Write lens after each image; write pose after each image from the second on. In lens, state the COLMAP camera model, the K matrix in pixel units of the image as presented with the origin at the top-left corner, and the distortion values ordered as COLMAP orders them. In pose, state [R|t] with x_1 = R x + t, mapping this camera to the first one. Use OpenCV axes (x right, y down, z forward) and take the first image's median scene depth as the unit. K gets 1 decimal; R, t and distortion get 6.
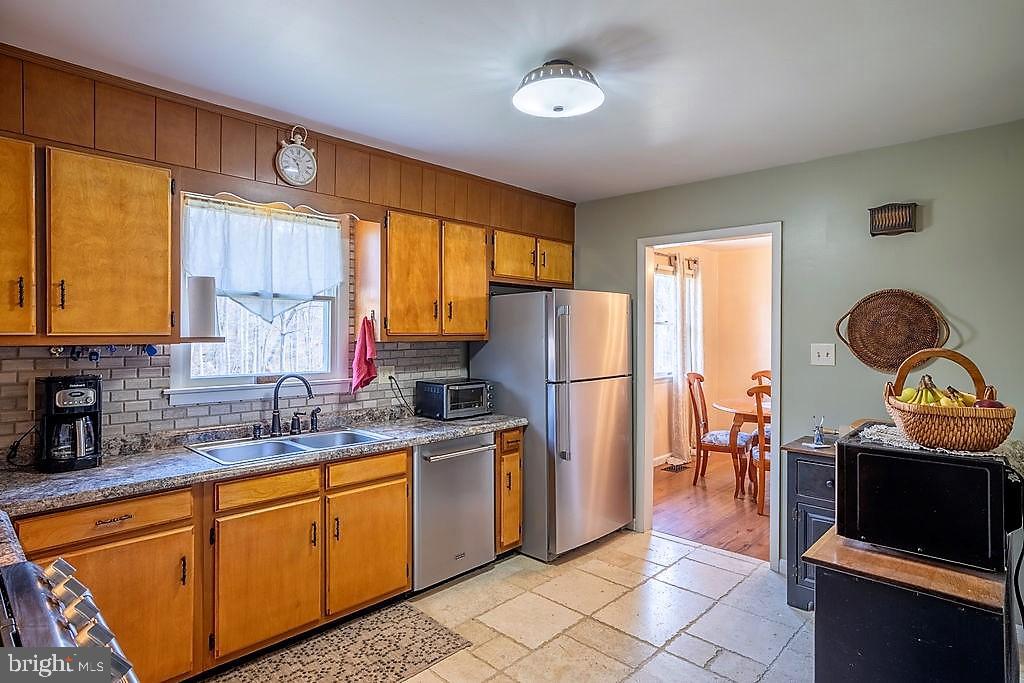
lens RADIAL K [[553.0, 0, 515.5], [0, 553.0, 338.0], [0, 0, 1]] dist [-0.008734, -0.000144]
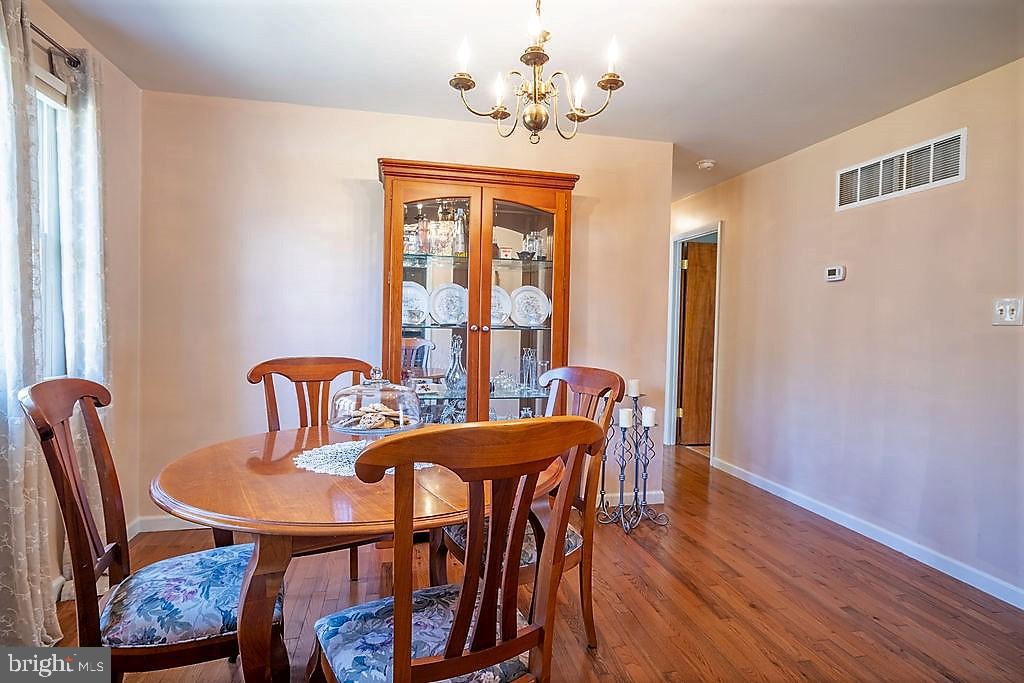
lens RADIAL K [[553.0, 0, 513.5], [0, 553.0, 342.9], [0, 0, 1]] dist [-0.008734, -0.000144]
pose [[0.556968, -0.018587, 0.830326, 0.350902], [-0.016459, 0.999306, 0.033410, 0.049799], [-0.830371, -0.032274, 0.556275, 1.062654]]
